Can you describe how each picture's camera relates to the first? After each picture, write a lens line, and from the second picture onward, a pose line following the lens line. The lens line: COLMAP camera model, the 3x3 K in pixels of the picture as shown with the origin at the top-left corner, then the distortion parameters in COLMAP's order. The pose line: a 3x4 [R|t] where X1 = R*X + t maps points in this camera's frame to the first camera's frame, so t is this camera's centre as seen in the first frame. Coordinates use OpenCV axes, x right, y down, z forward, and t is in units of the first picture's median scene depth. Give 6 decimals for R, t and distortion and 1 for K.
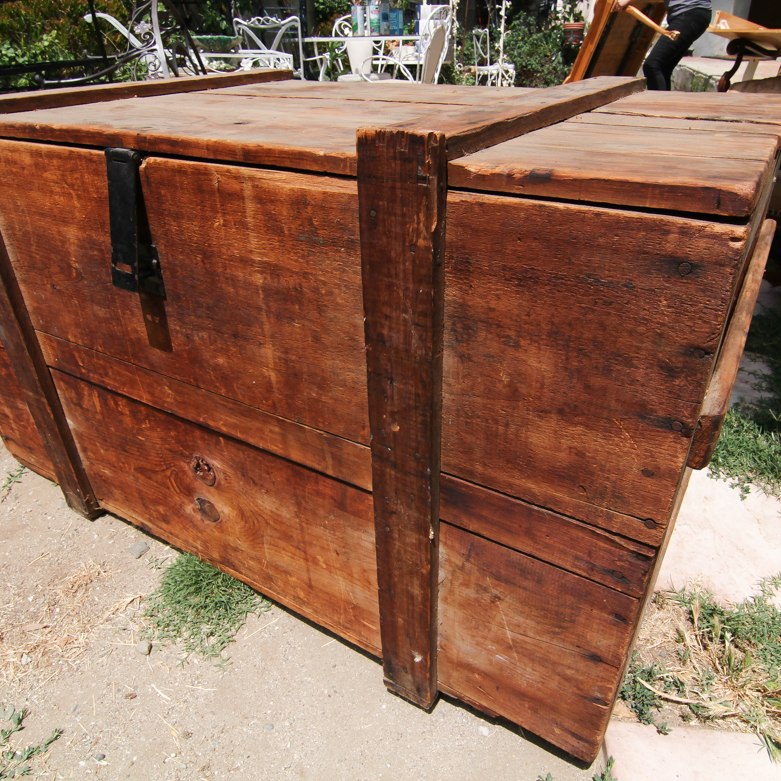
lens RADIAL K [[617.2, 0, 390.5], [0, 617.2, 390.5], [0, 0, 1]] dist [-0.007083, -0.011976]
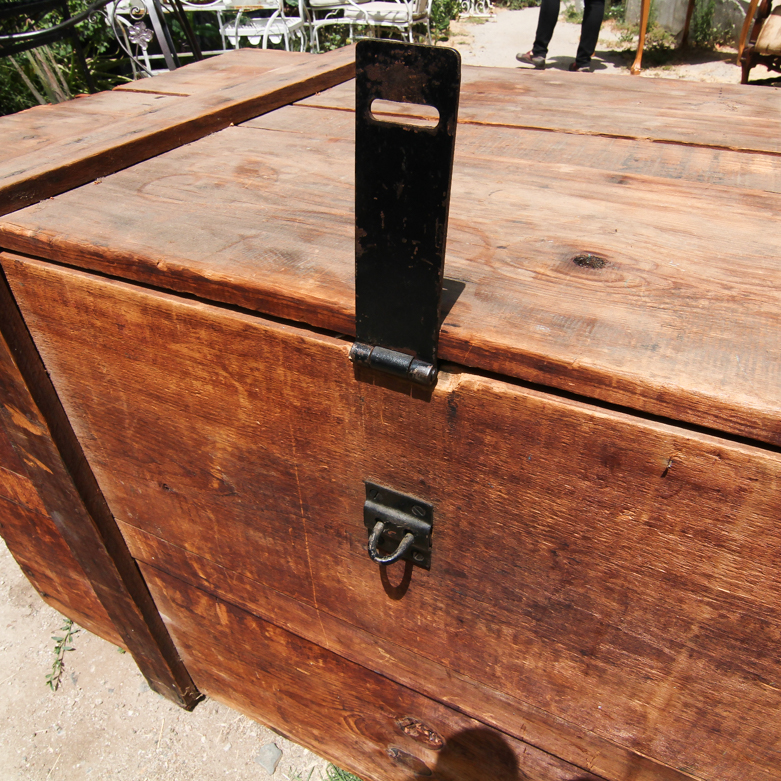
lens RADIAL K [[619.4, 0, 390.5], [0, 619.4, 390.5], [0, 0, 1]] dist [-0.007866, -0.013140]
pose [[0.995735, -0.063229, 0.067186, -0.398297], [0.054996, 0.991487, 0.118021, -0.352256], [-0.074076, -0.113823, 0.990736, 0.434155]]
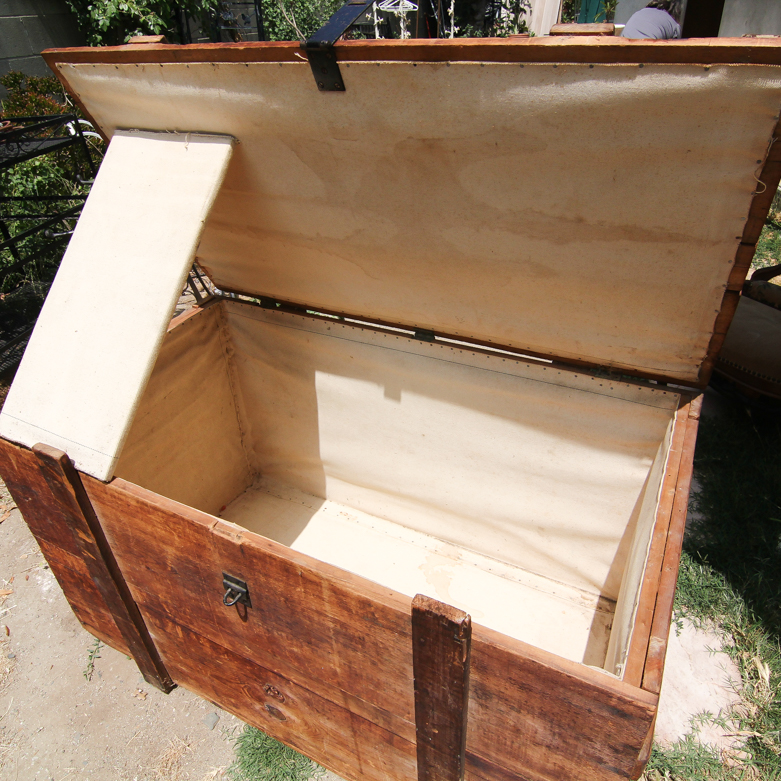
lens RADIAL K [[597.4, 0, 390.5], [0, 597.4, 390.5], [0, 0, 1]] dist [-0.012197, -0.008285]
pose [[0.996862, -0.059440, 0.052287, -0.093918], [0.057154, 0.997387, 0.044193, -0.620526], [-0.054778, -0.041066, 0.997654, -0.280289]]
